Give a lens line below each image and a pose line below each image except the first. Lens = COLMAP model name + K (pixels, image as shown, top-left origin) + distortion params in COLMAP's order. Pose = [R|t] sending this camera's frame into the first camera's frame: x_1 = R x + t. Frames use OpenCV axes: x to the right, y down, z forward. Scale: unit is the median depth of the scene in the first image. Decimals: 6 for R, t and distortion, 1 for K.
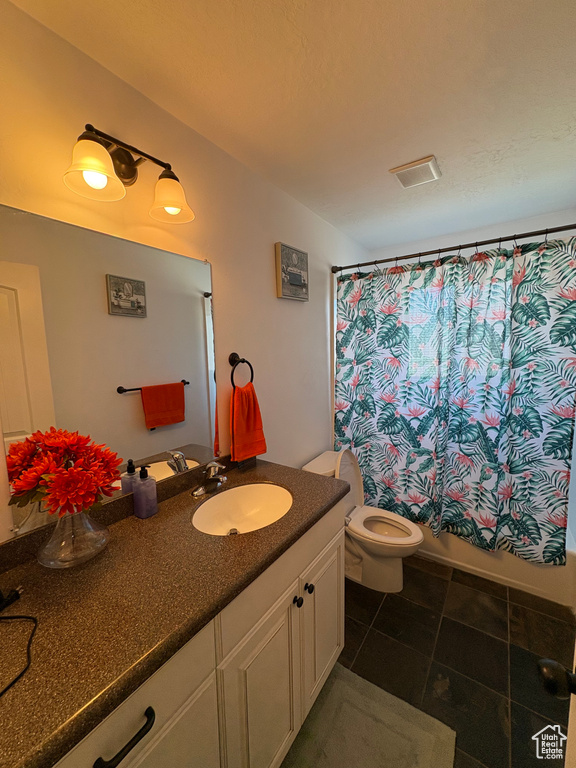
lens RADIAL K [[307.4, 0, 288.0], [0, 307.4, 385.7], [0, 0, 1]] dist [0.001882, 0.000723]
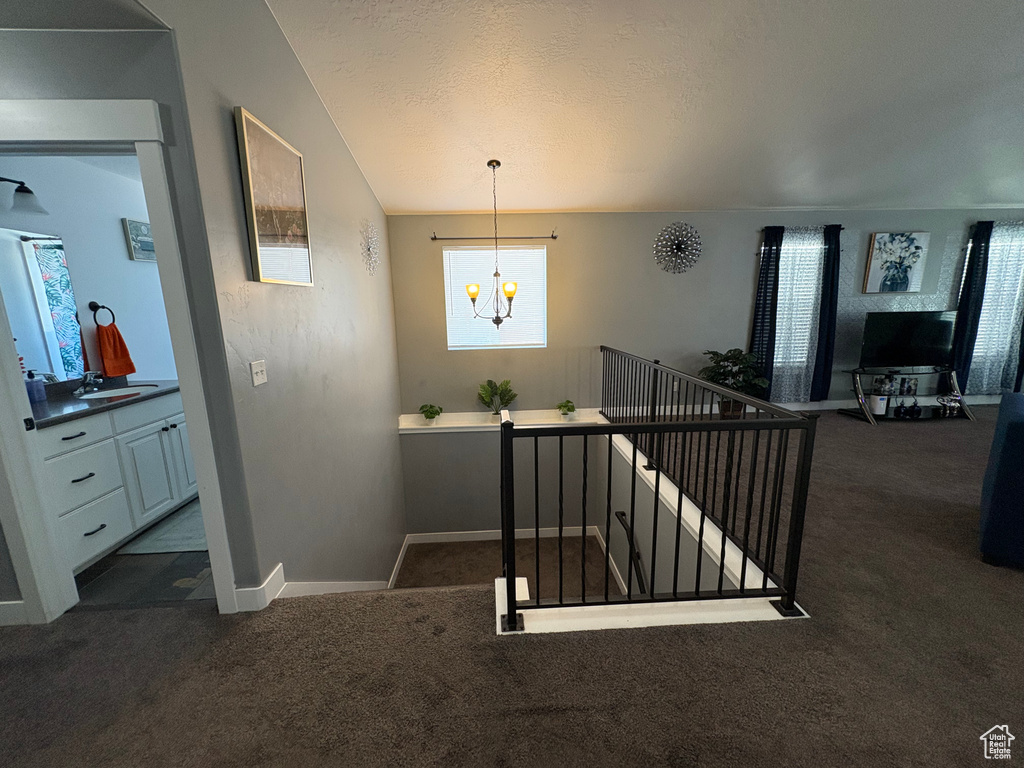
lens RADIAL K [[409.8, 0, 508.4], [0, 409.8, 383.7], [0, 0, 1]] dist [0.001882, 0.000723]
pose [[0.787546, -0.108613, 0.606609, 0.148306], [0.070682, 0.993770, 0.086169, 0.258761], [-0.612189, -0.024985, 0.790316, -1.785887]]
